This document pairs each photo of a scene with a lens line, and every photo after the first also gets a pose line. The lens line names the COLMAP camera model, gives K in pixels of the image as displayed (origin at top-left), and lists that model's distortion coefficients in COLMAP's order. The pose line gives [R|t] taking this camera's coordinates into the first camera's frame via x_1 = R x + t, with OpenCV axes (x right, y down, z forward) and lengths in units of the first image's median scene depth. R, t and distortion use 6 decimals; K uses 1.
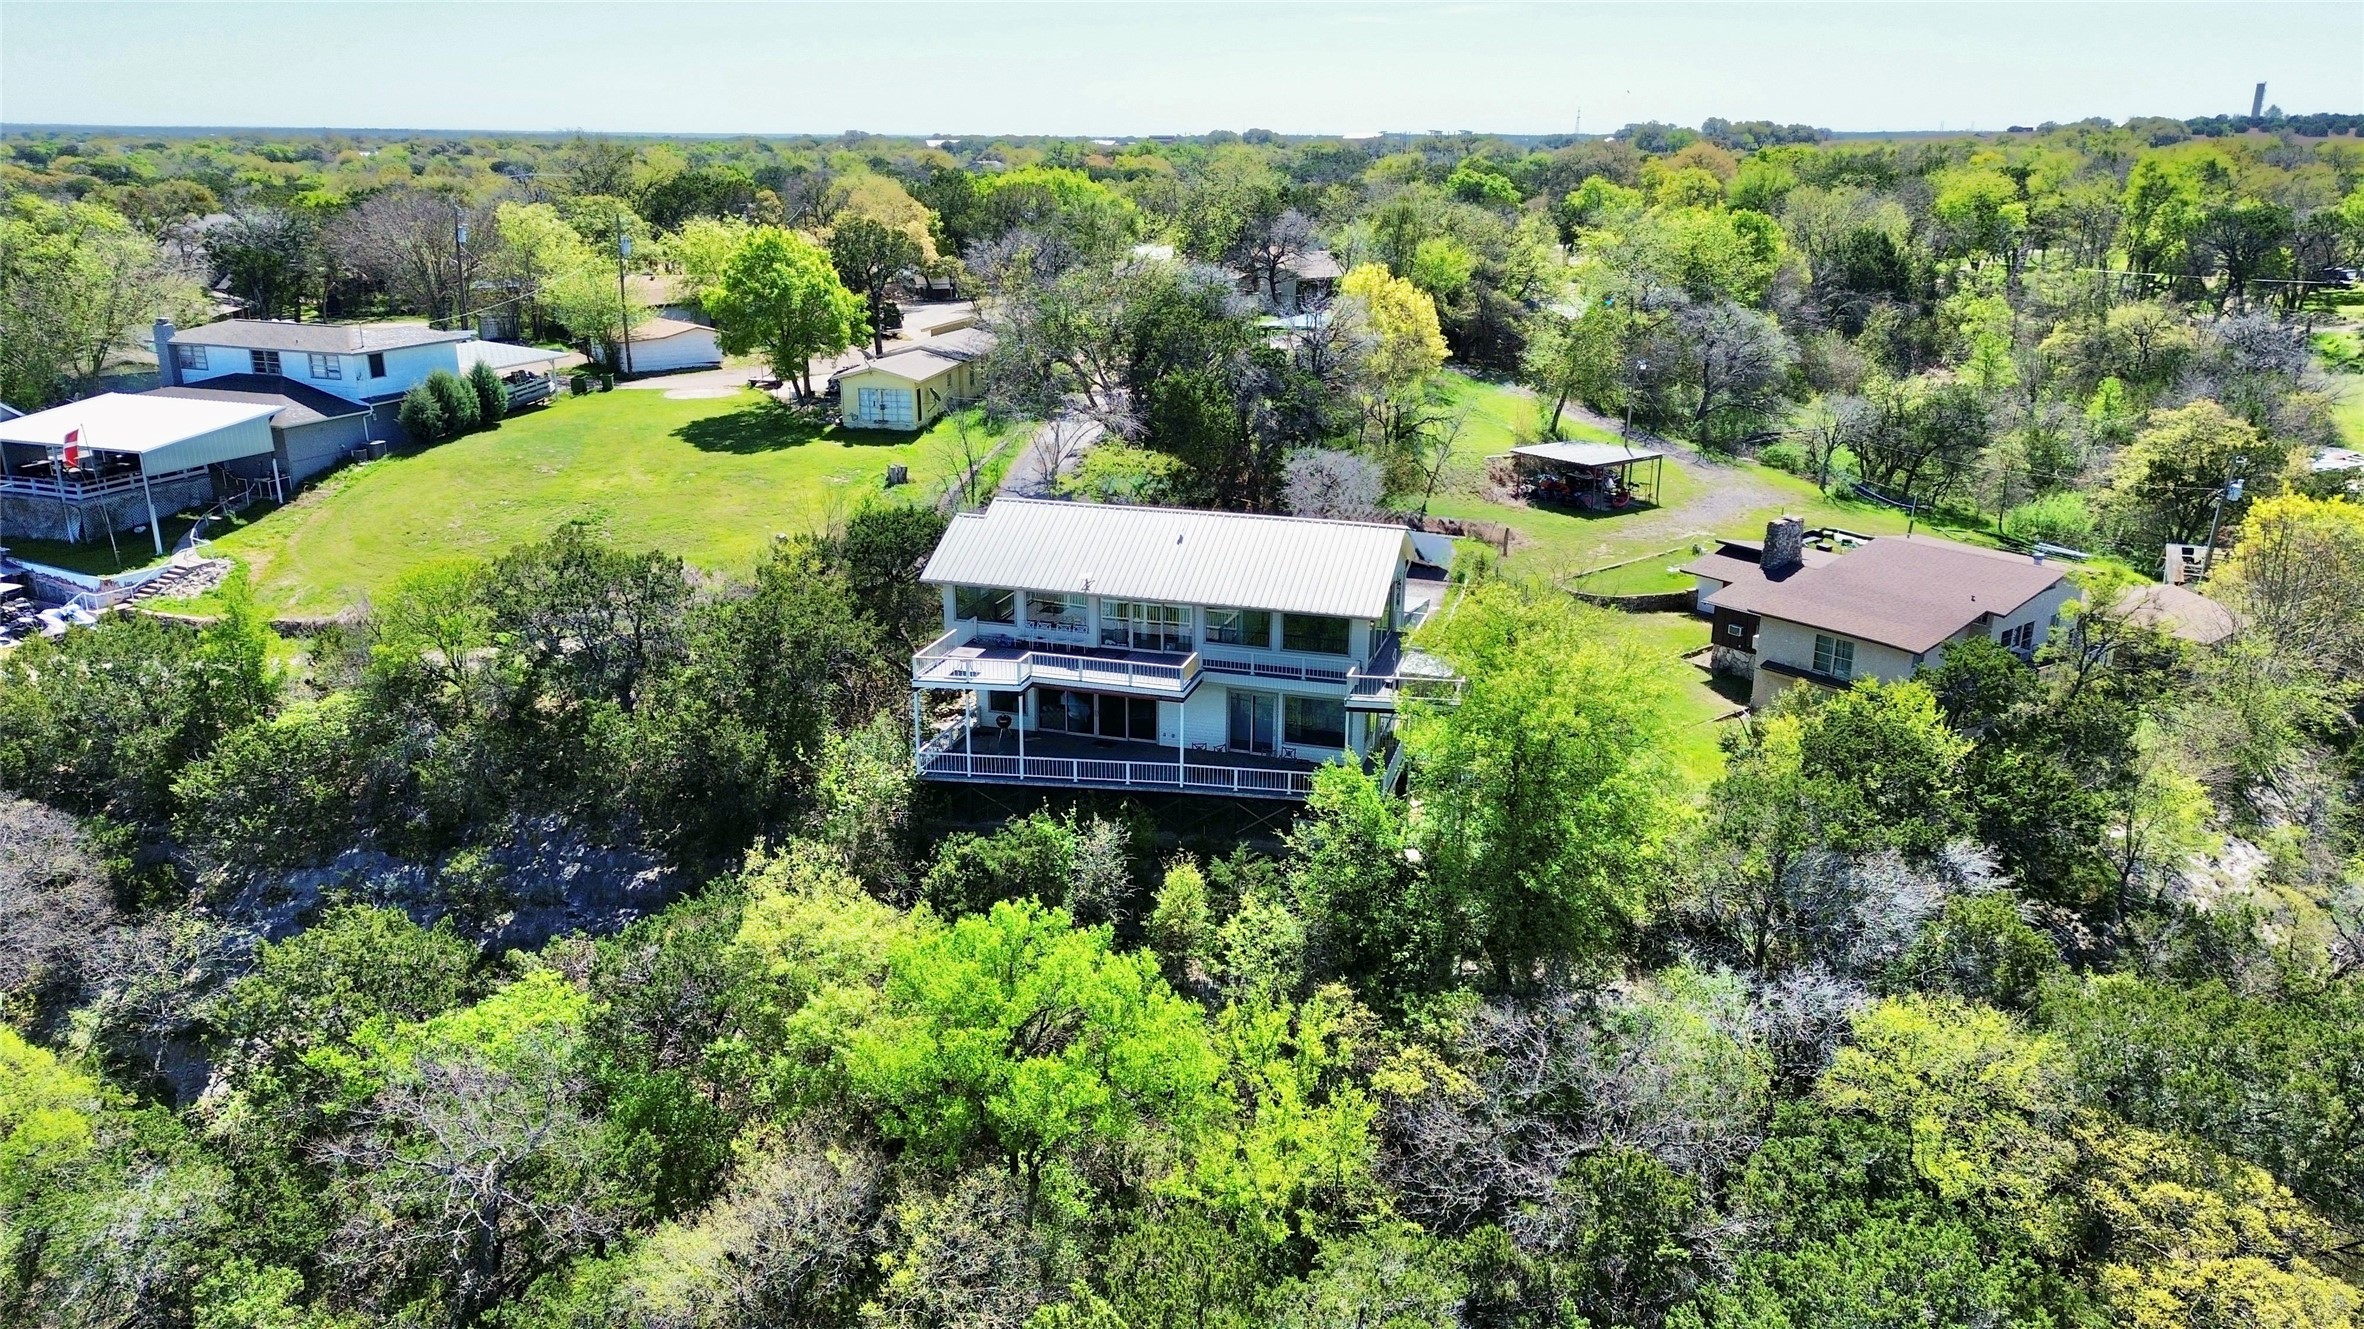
lens RADIAL K [[1657.3, 0, 1182.0], [0, 1657.3, 664.5], [0, 0, 1]] dist [0.087497, -0.087253]
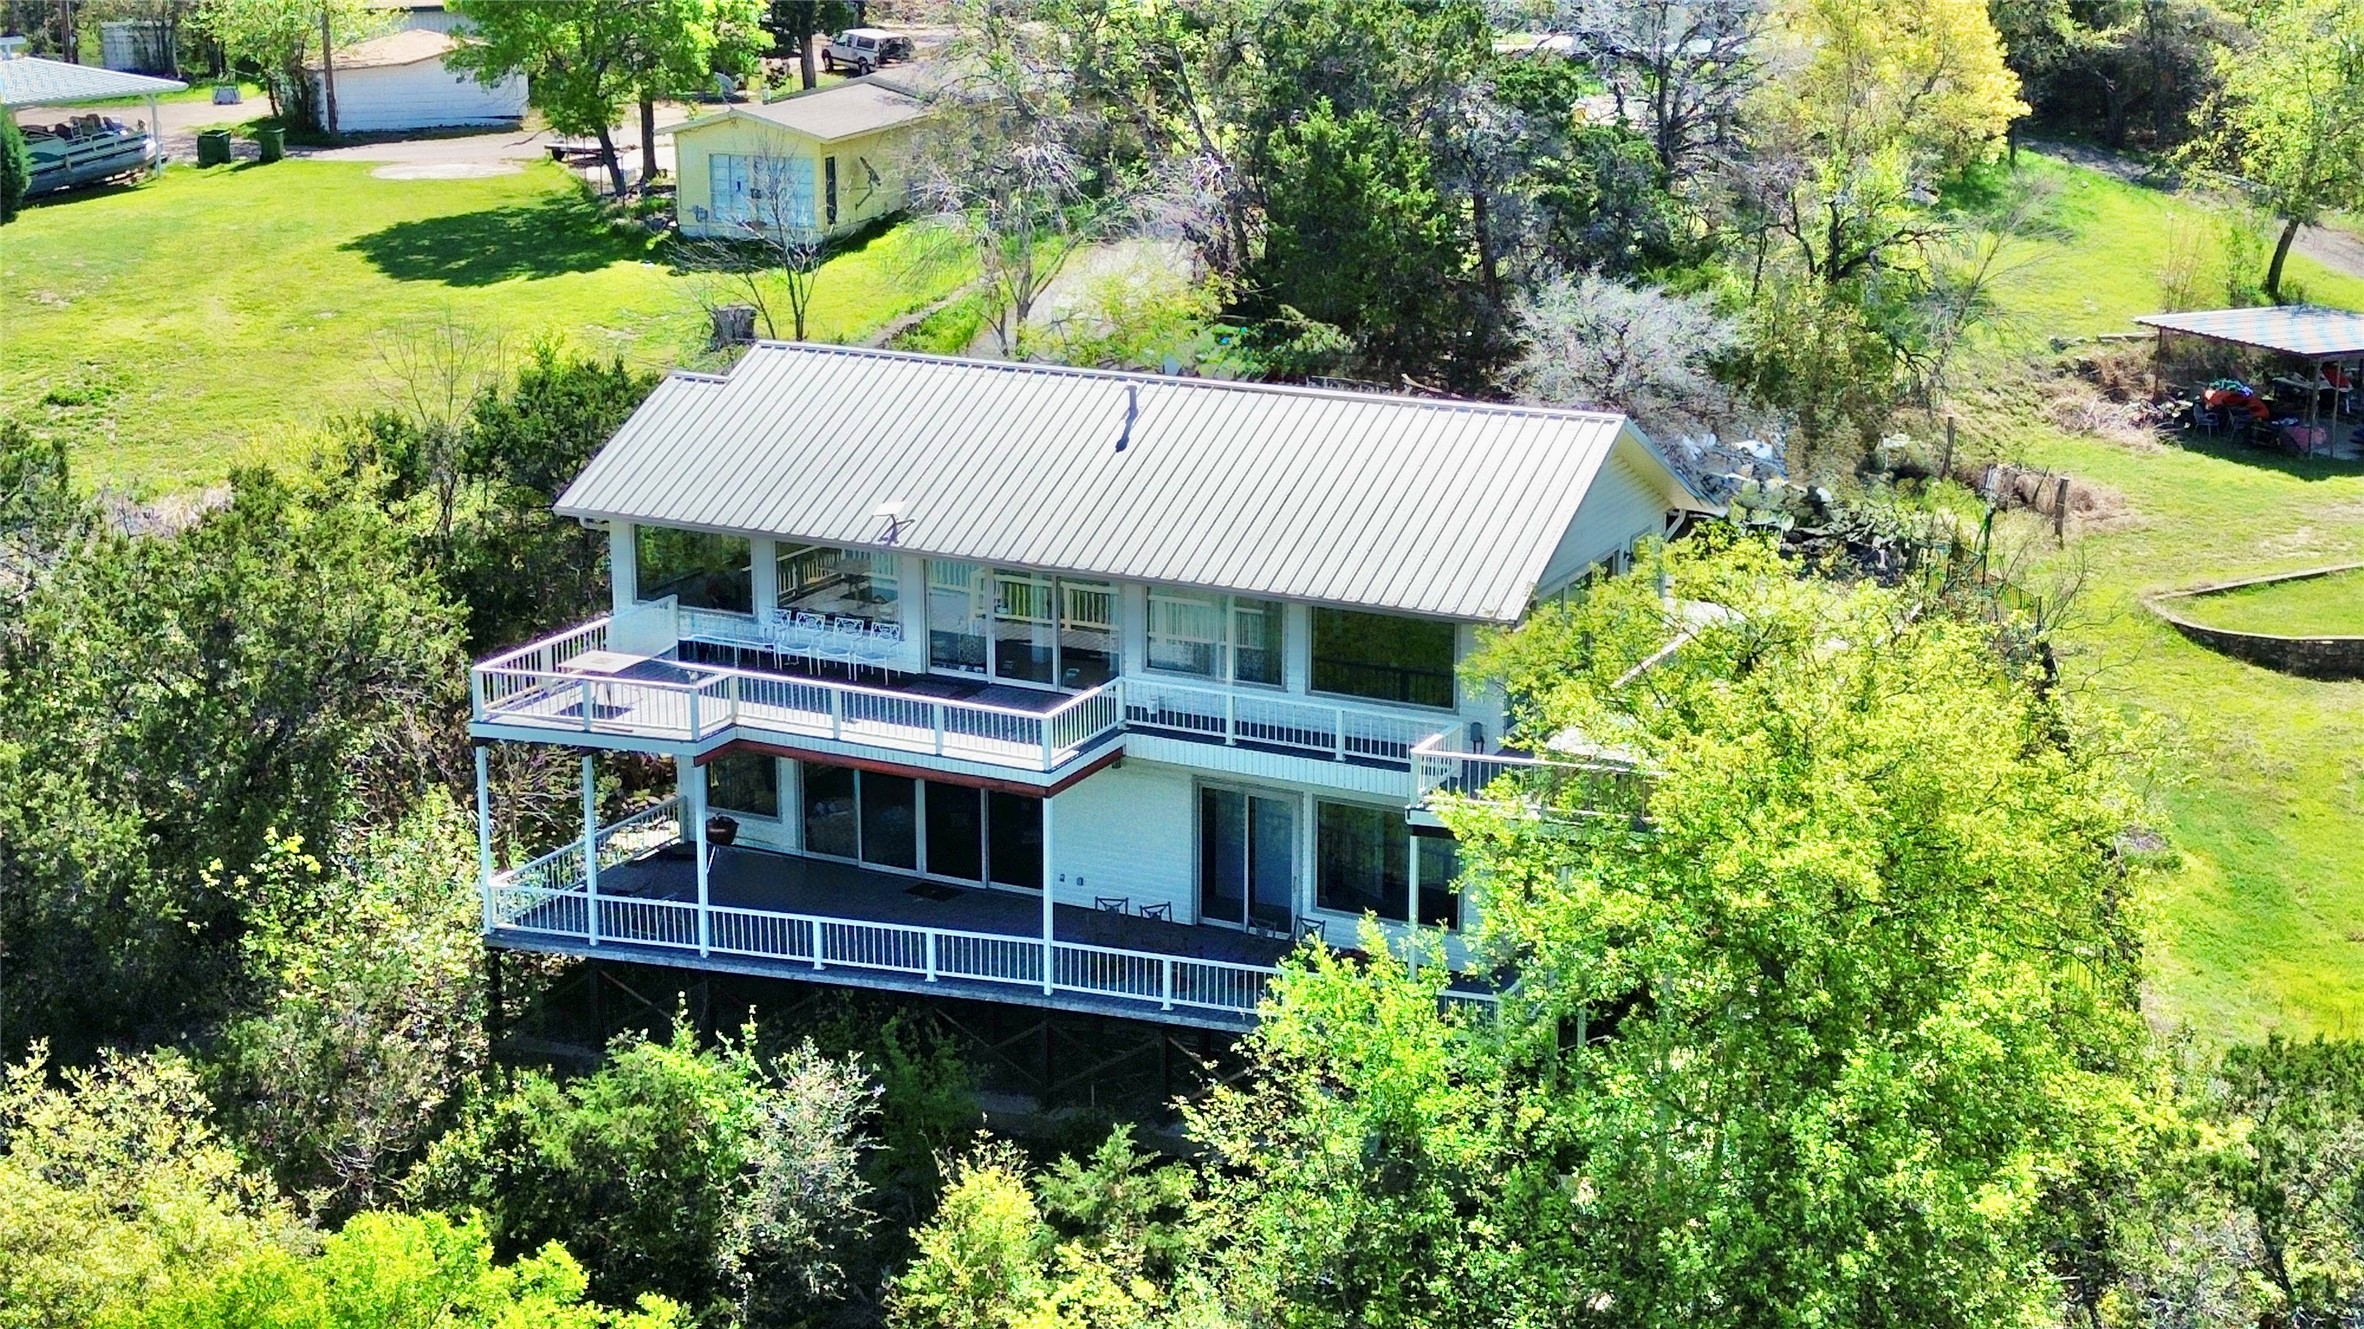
lens RADIAL K [[3294.1, 0, 1182.0], [0, 3294.1, 664.5], [0, 0, 1]] dist [0.024542, 0.041316]
pose [[0.984574, 0.040054, -0.170324, 0.168907], [-0.047519, 0.998070, -0.039977, 0.019564], [0.168394, 0.047454, 0.984577, 0.144197]]
